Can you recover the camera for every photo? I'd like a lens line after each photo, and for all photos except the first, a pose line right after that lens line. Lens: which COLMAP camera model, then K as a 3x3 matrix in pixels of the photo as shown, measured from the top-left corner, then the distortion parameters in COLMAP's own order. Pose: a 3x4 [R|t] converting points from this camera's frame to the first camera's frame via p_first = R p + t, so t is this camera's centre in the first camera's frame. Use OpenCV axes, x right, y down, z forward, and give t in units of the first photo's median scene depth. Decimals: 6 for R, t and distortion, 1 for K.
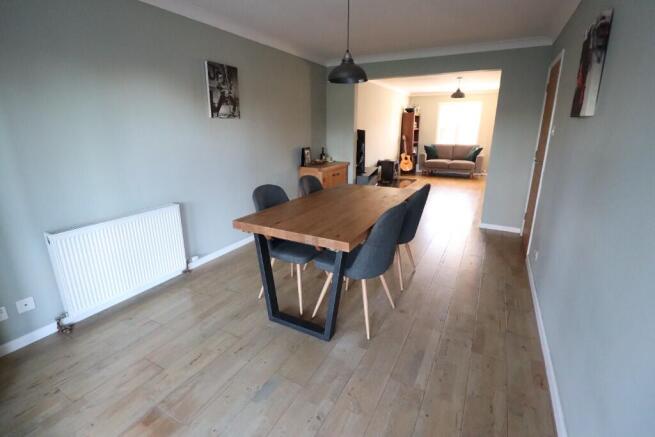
lens RADIAL K [[304.2, 0, 331.1], [0, 304.2, 208.6], [0, 0, 1]] dist [0.000291, 0.000067]
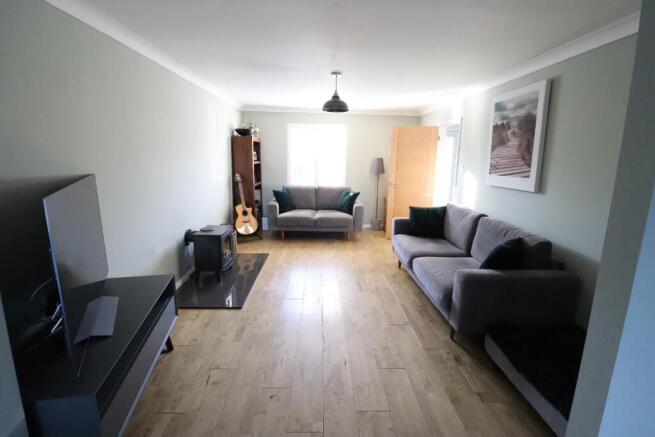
lens RADIAL K [[304.2, 0, 331.1], [0, 304.2, 208.6], [0, 0, 1]] dist [0.000291, 0.000067]
pose [[0.867286, -0.072127, 0.492557, 0.103770], [0.110340, 0.992689, -0.048921, -0.126927], [-0.485427, 0.096777, 0.868904, 0.414729]]
